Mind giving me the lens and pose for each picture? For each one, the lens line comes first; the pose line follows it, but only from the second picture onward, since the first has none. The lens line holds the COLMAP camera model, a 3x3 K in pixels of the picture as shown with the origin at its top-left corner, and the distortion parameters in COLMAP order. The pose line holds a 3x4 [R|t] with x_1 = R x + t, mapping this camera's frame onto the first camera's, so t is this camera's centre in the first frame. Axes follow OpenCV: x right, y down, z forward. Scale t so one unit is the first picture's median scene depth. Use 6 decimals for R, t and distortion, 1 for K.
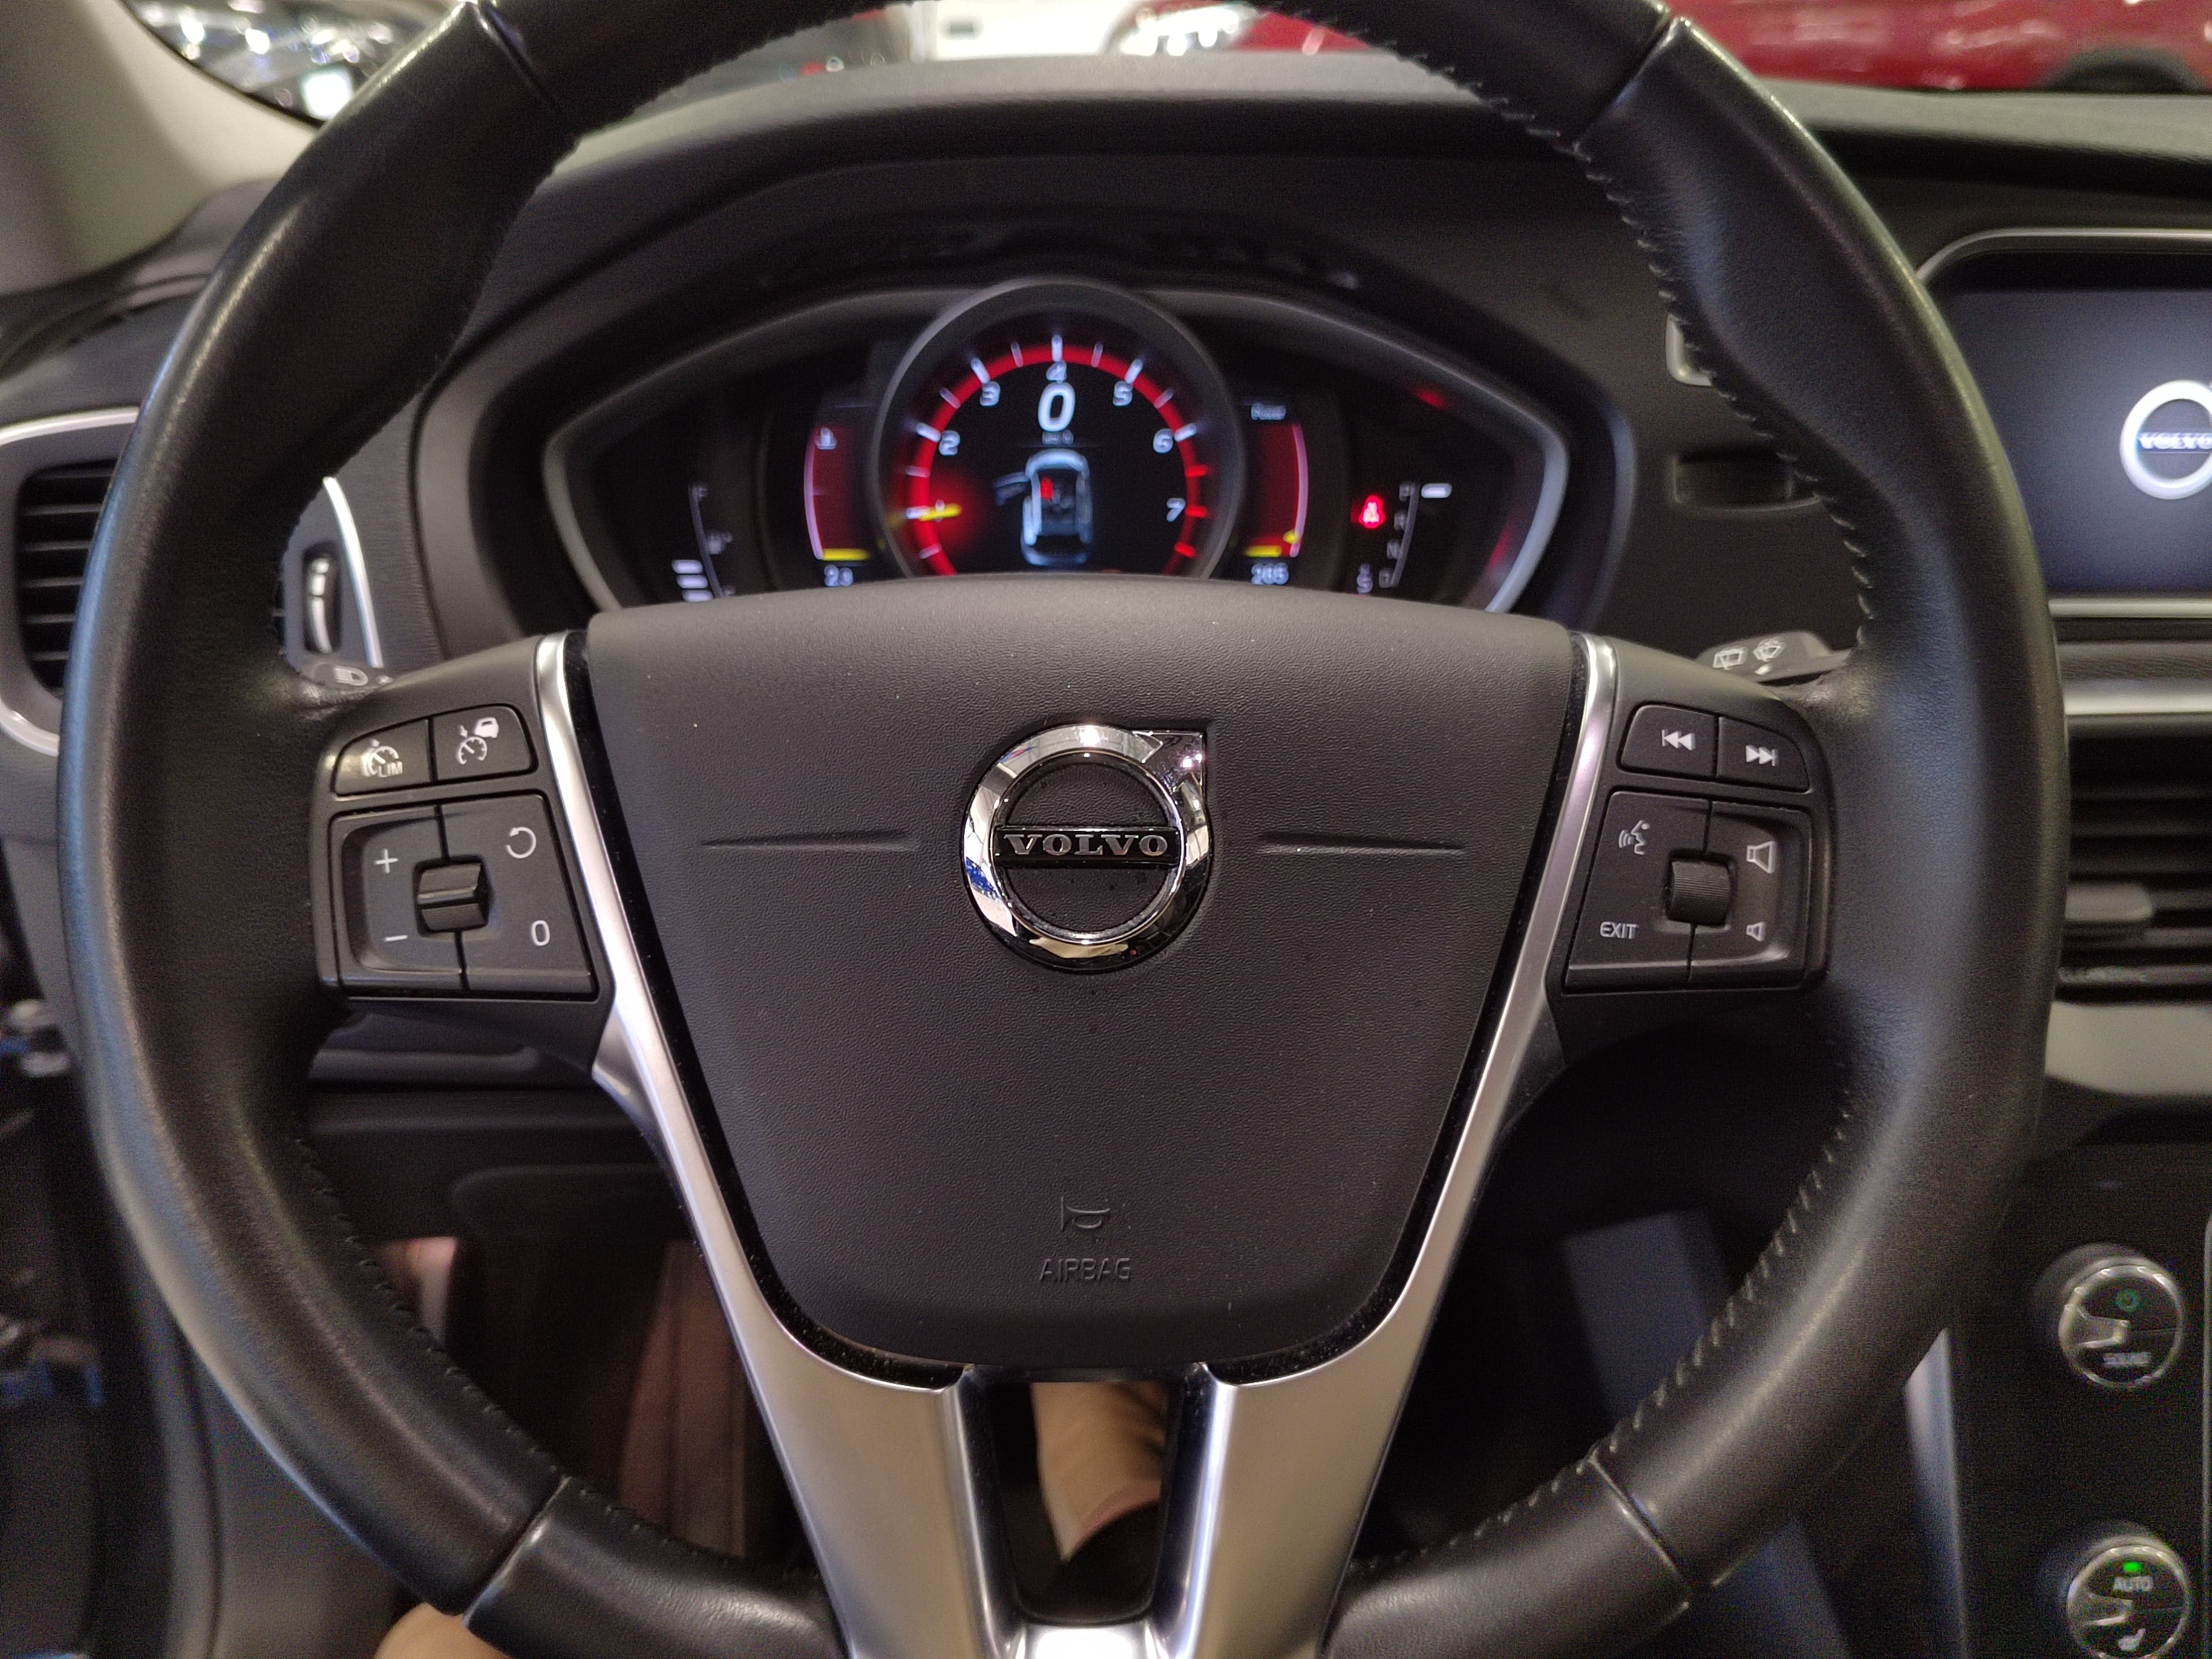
lens RADIAL K [[1895.8, 0, 1066.4], [0, 1895.8, 878.1], [0, 0, 1]] dist [0.082381, -0.003768]
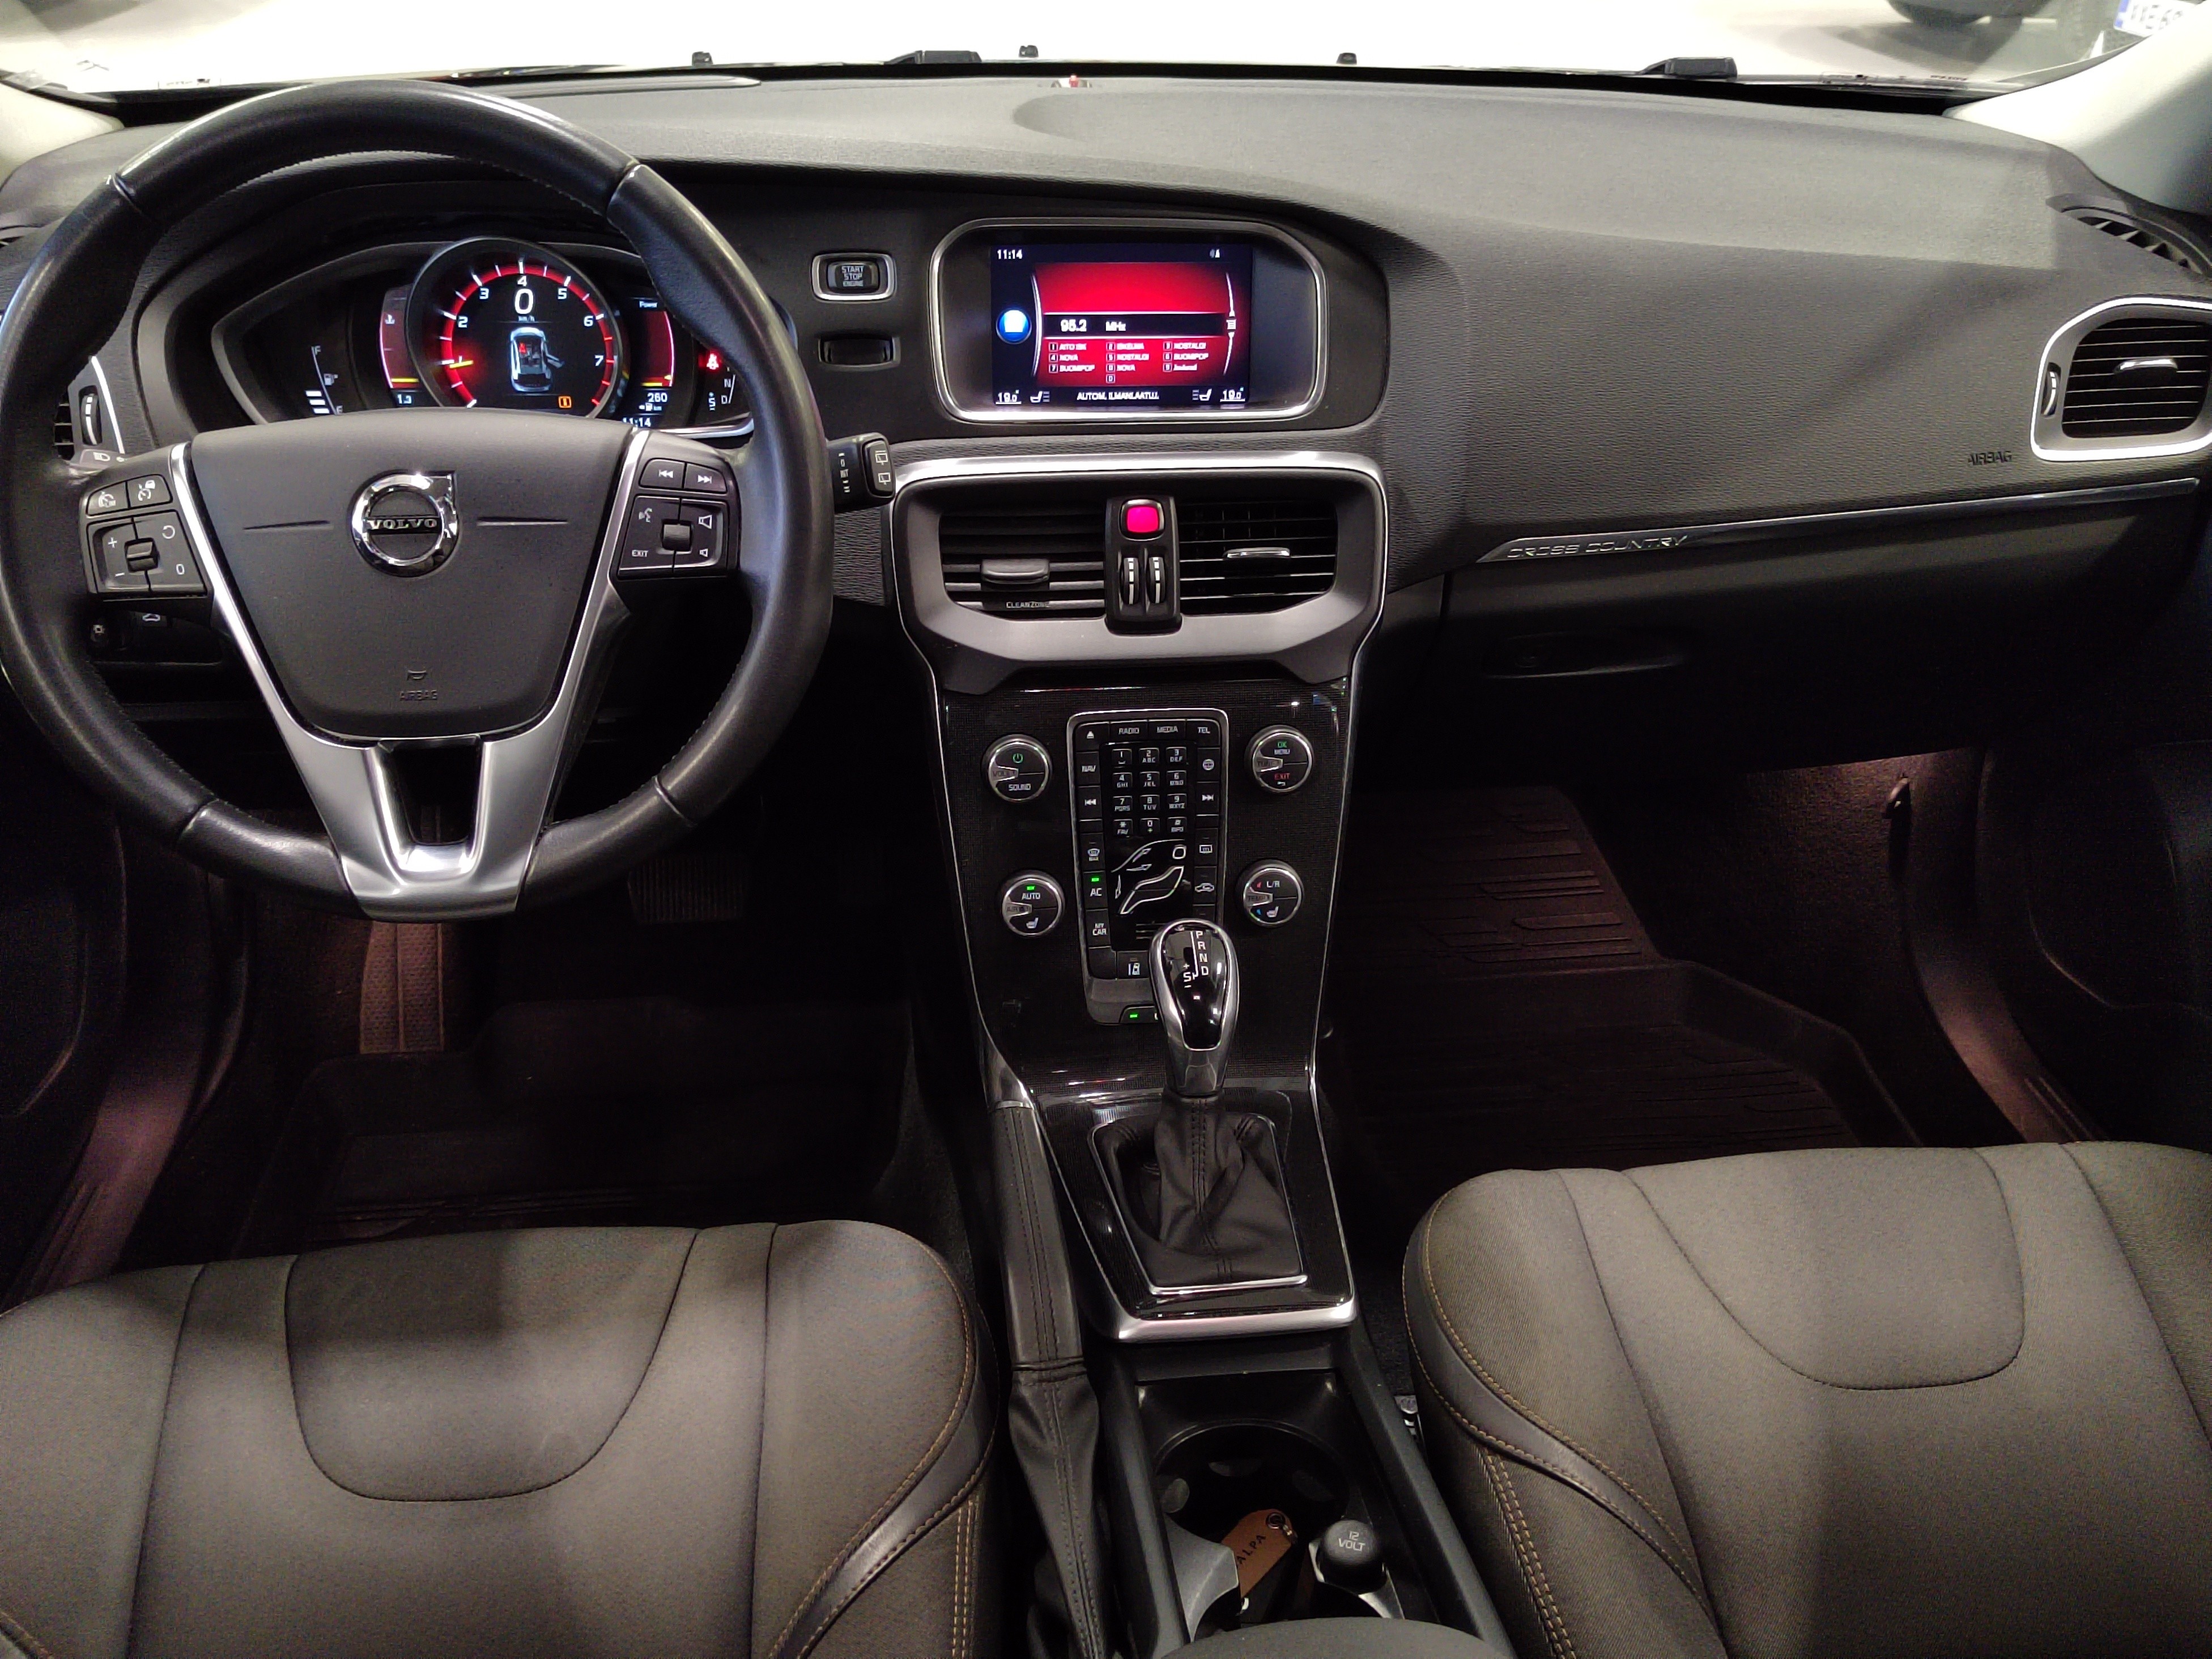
lens RADIAL K [[1866.5, 0, 1097.7], [0, 1866.5, 832.7], [0, 0, 1]] dist [0.041158, -0.068311]
pose [[0.996759, -0.023988, 0.076789, 0.375938], [0.018037, 0.996847, 0.077276, 0.114788], [-0.078400, -0.075640, 0.994048, -0.785412]]
